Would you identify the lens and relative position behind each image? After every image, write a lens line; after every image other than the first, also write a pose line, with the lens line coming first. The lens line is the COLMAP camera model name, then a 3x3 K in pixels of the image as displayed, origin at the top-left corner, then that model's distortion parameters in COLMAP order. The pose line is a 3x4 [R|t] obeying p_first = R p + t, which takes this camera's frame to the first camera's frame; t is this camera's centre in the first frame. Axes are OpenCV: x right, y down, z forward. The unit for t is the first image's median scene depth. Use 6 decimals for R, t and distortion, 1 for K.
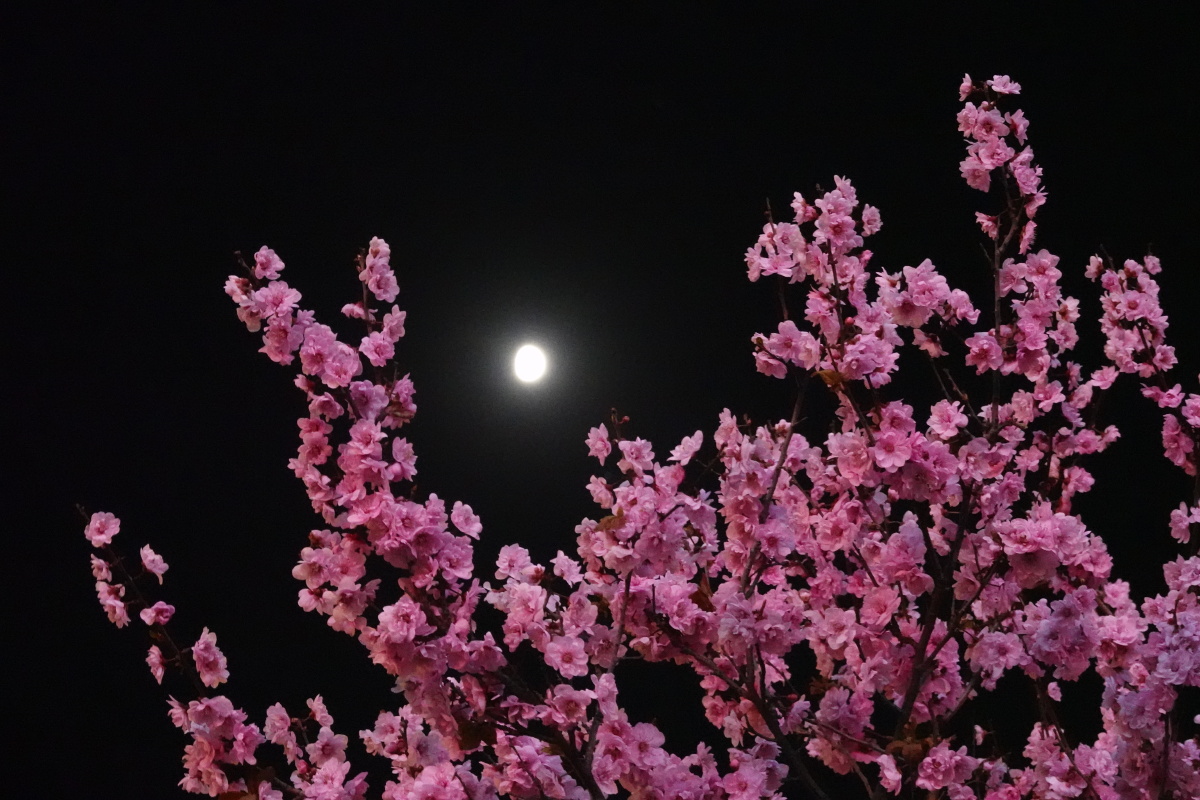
lens RADIAL K [[2734.9, 0, 599.6], [0, 2734.9, 398.1], [0, 0, 1]] dist [-0.062782, 0.000000]
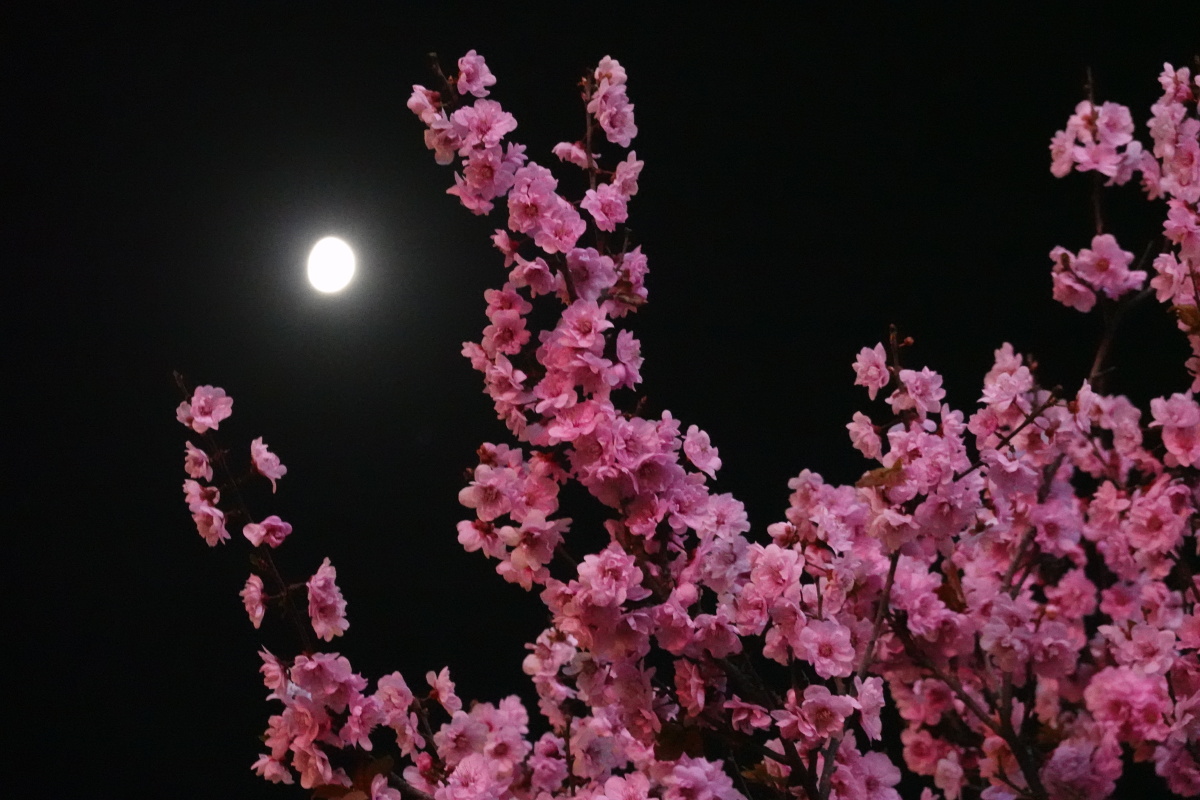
lens RADIAL K [[3898.6, 0, 600.1], [0, 3898.6, 400.8], [0, 0, 1]] dist [-0.117241, 0.000000]
pose [[0.991868, 0.111610, 0.061162, -0.139768], [-0.112541, 0.993575, 0.011976, 0.021128], [-0.059433, -0.018762, 0.998056, -0.048455]]
